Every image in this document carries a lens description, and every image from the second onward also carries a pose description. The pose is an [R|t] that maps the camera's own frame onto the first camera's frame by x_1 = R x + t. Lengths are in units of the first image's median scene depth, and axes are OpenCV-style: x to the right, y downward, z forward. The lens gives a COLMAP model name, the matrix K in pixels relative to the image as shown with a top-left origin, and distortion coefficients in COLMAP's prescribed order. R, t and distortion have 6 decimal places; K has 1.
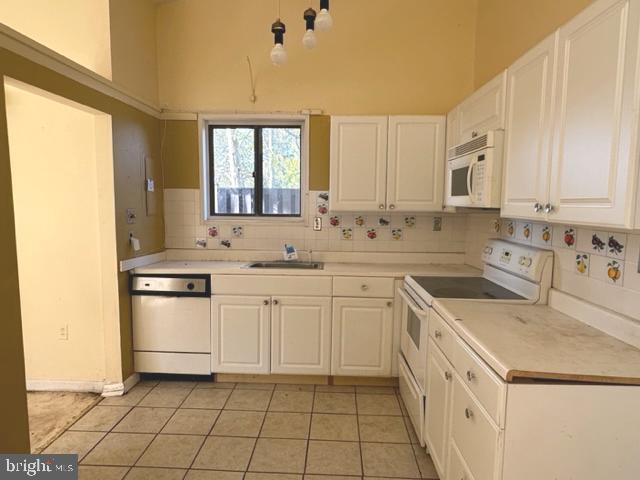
lens RADIAL K [[395.8, 0, 320.0], [0, 395.8, 240.0], [0, 0, 1]] dist [0.000272, -0.000372]
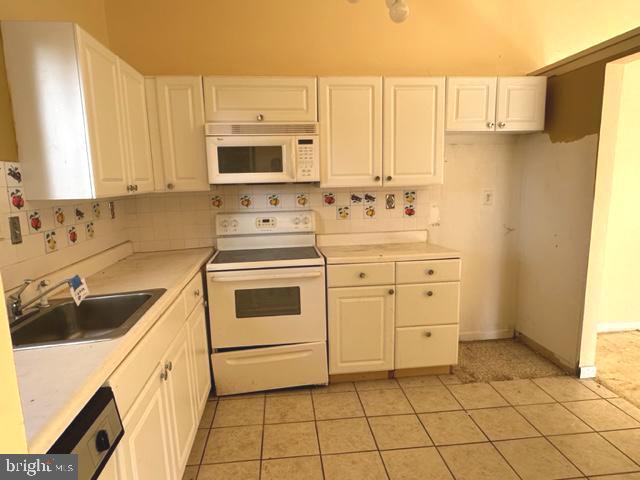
lens RADIAL K [[405.4, 0, 317.3], [0, 405.4, 244.2], [0, 0, 1]] dist [0.001168, 0.000531]
pose [[-0.138878, -0.171920, 0.975272, -0.834118], [0.111386, 0.975855, 0.187884, -0.118486], [-0.984025, 0.134725, -0.116375, 1.069384]]
